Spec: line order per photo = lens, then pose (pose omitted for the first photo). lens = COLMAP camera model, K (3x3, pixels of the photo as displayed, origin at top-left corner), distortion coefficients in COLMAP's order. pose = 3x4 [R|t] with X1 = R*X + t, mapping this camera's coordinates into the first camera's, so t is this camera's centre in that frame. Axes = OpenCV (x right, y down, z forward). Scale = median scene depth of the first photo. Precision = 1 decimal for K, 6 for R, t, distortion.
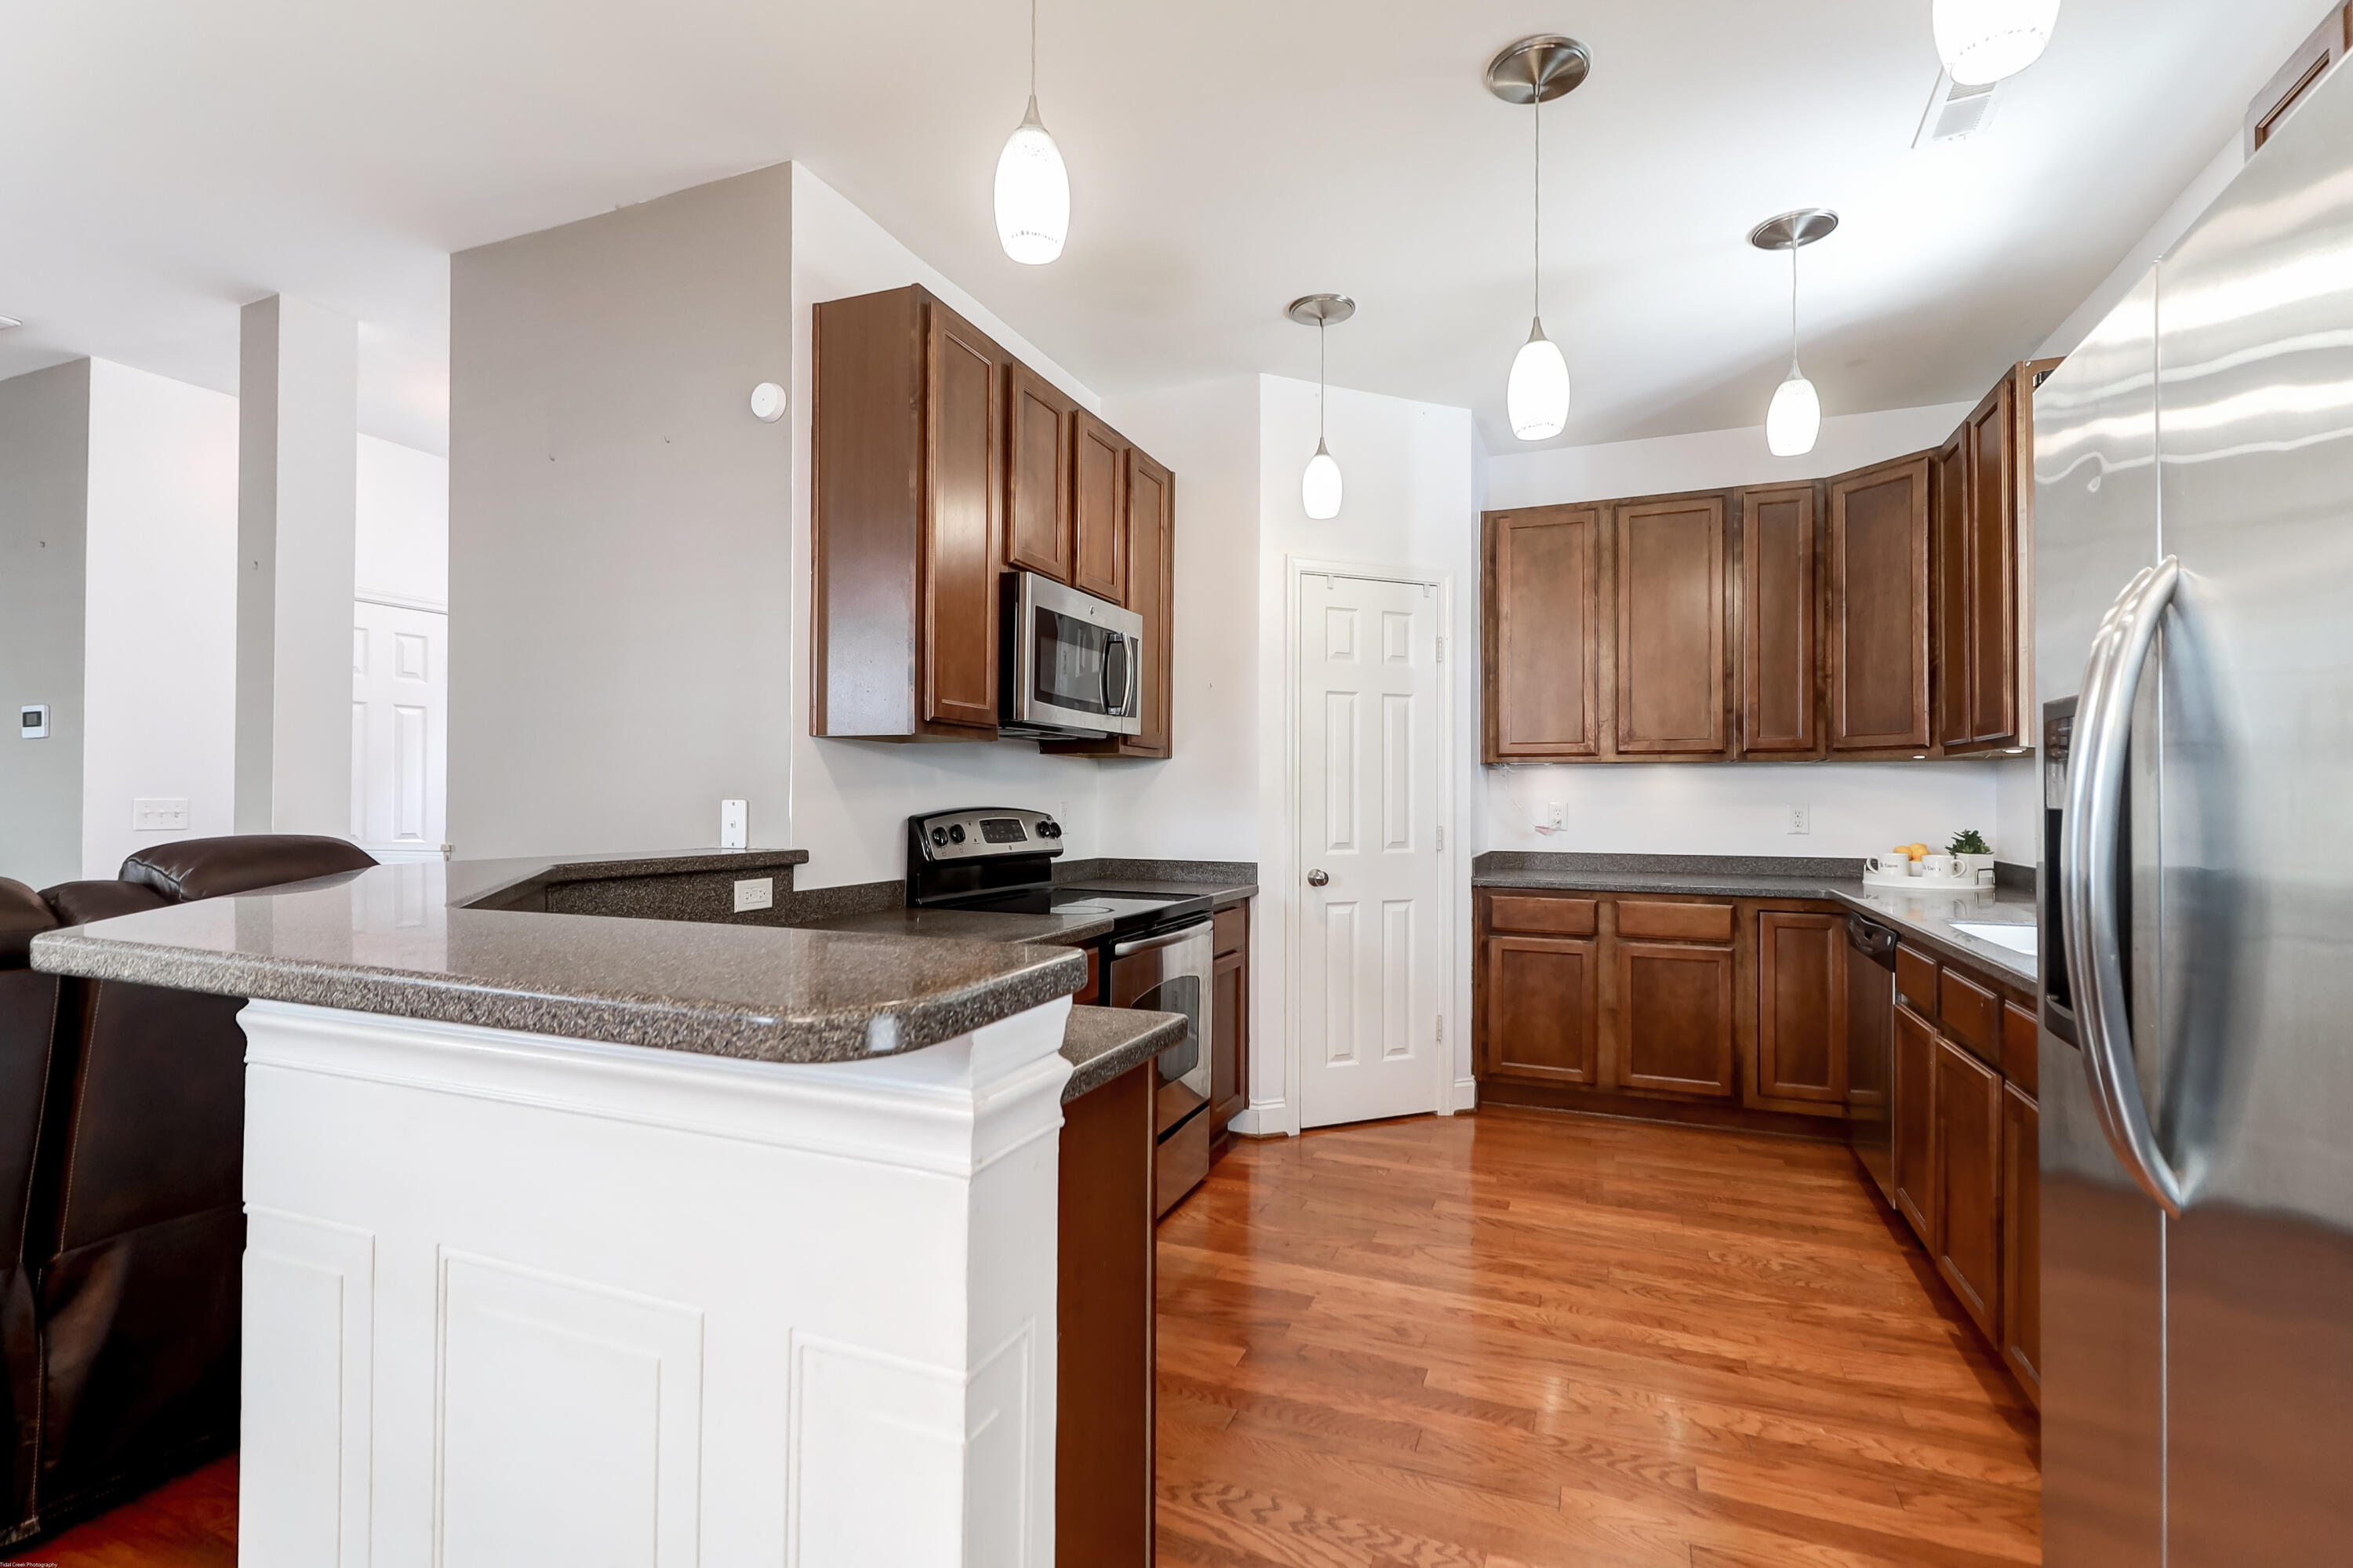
lens RADIAL K [[1085.2, 0, 1173.0], [0, 1085.2, 787.2], [0, 0, 1]] dist [0.021694, -0.015658]
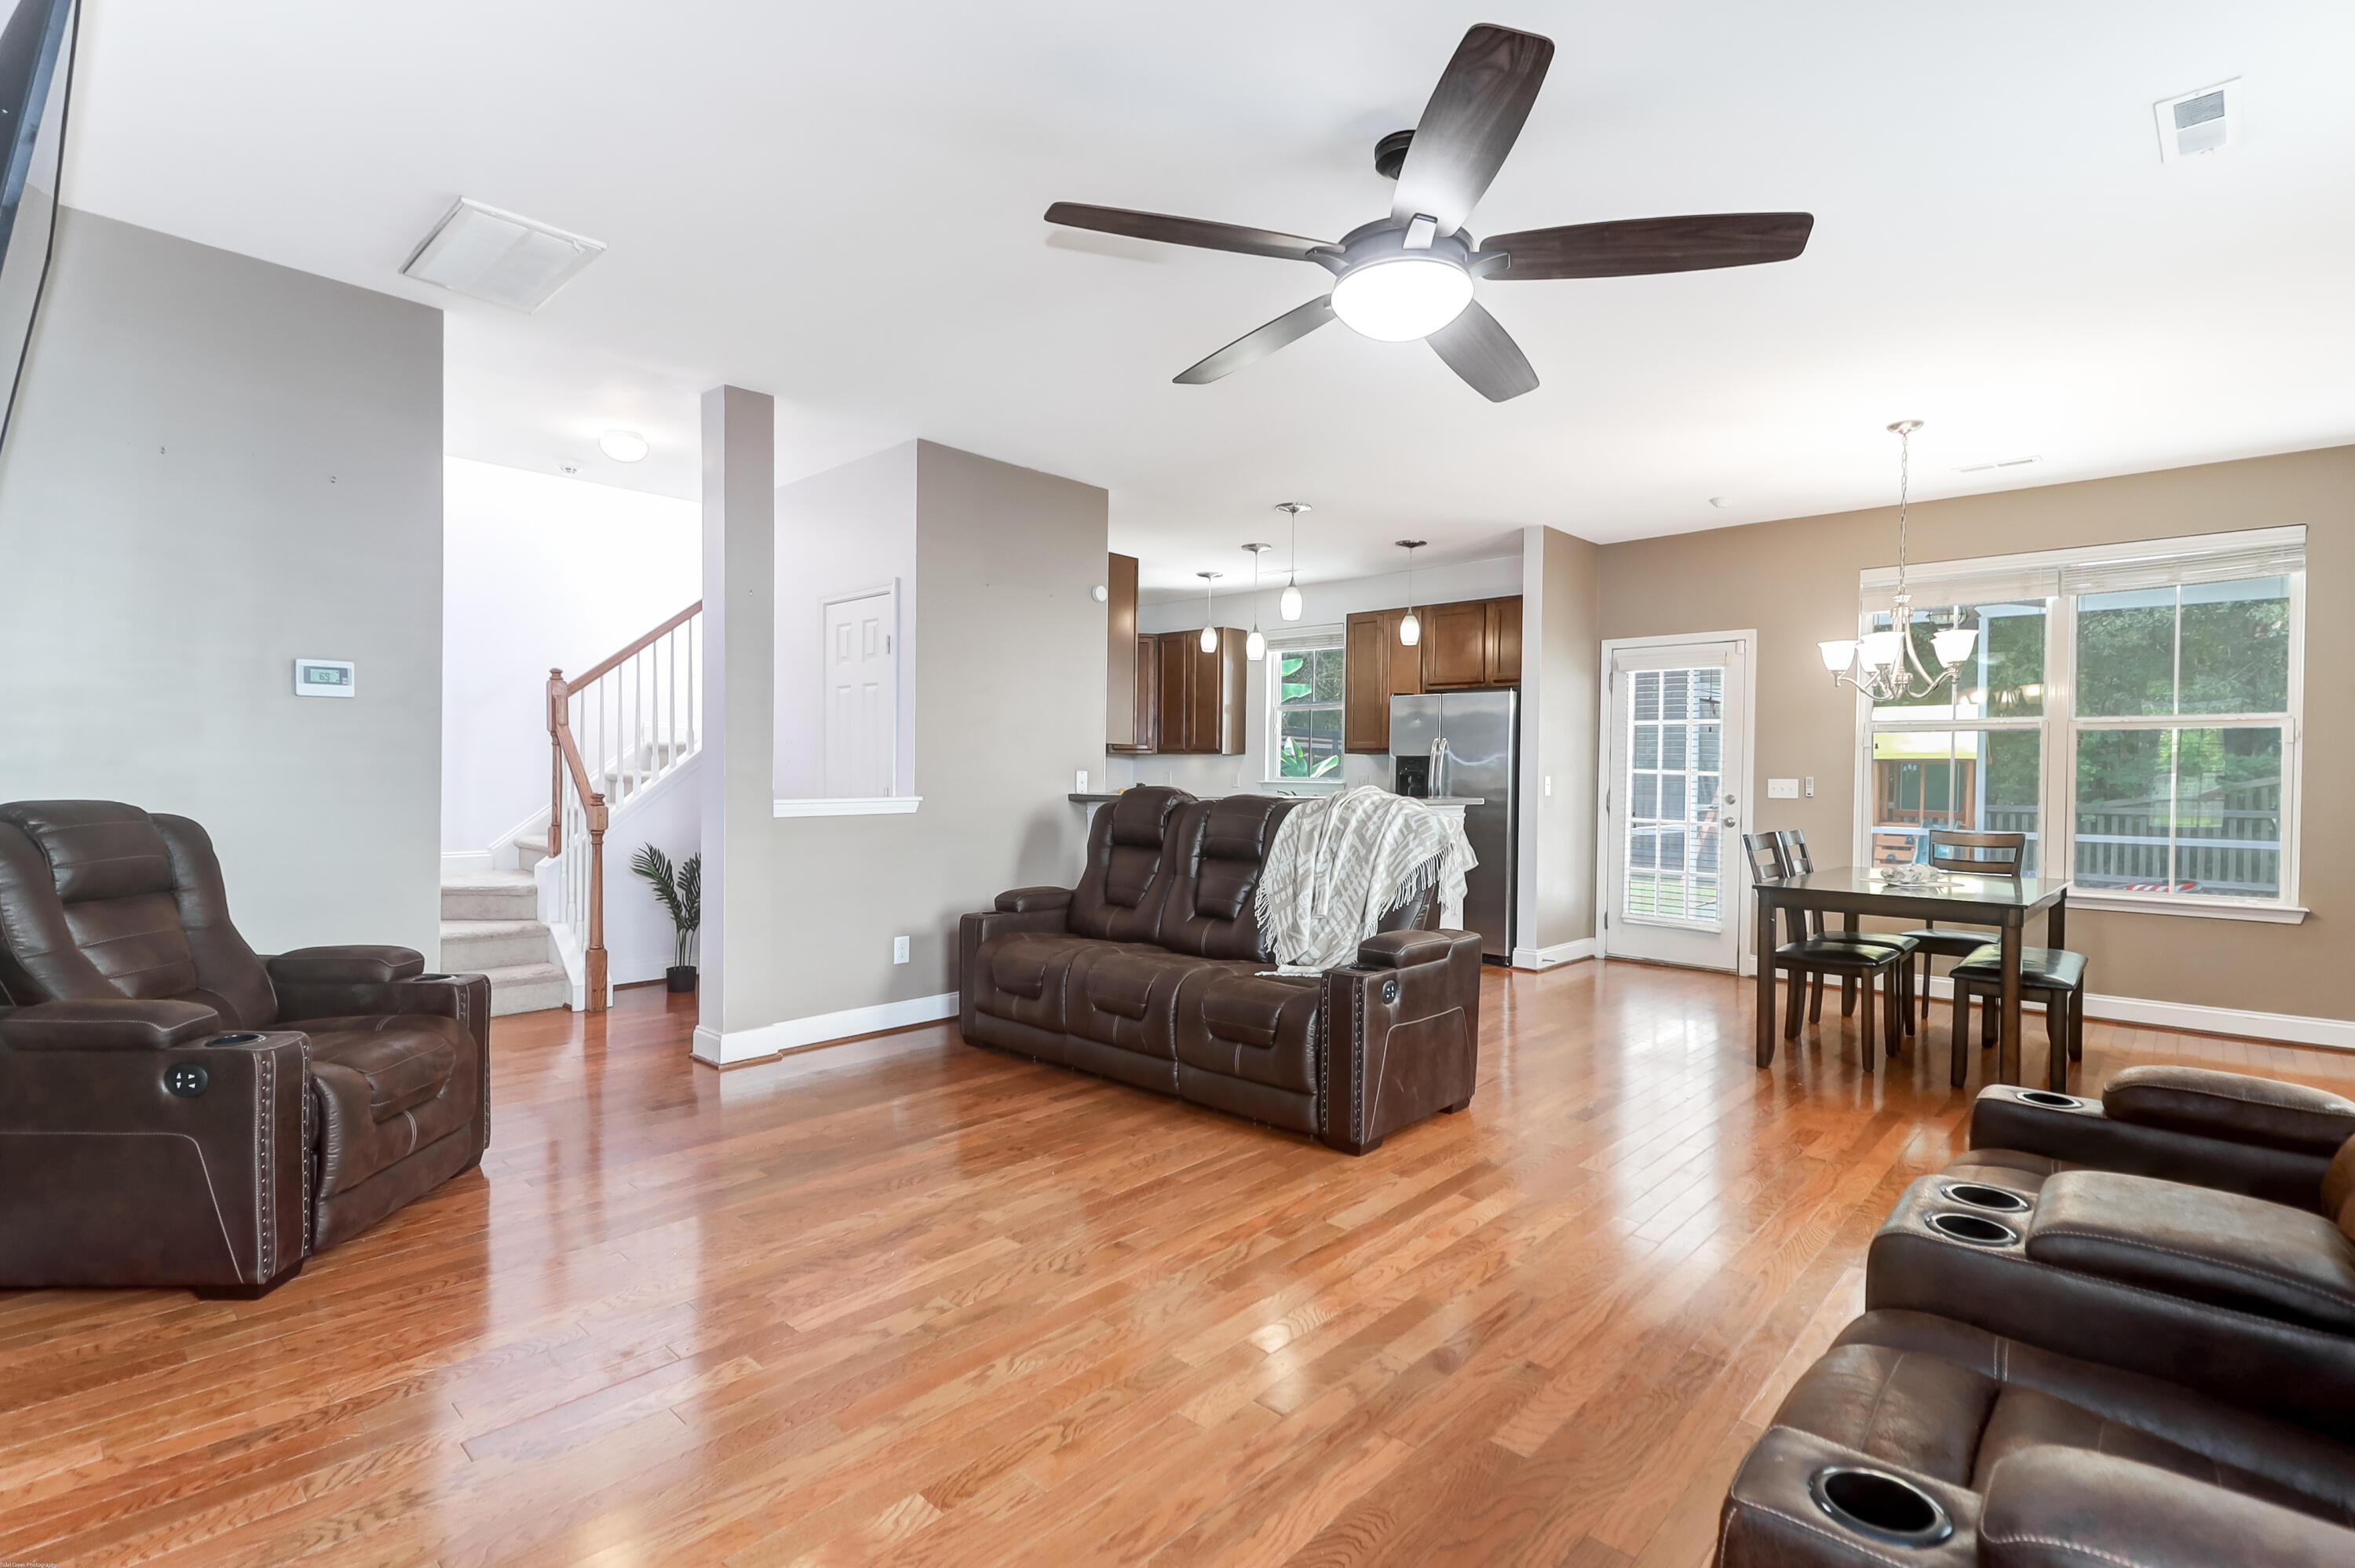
lens RADIAL K [[1096.6, 0, 1177.5], [0, 1096.6, 784.0], [0, 0, 1]] dist [0.024653, -0.015558]
pose [[0.349577, -0.010247, 0.936852, -1.779728], [-0.020506, 0.999617, 0.018586, -0.004598], [-0.936683, -0.025708, 0.349233, 0.039664]]
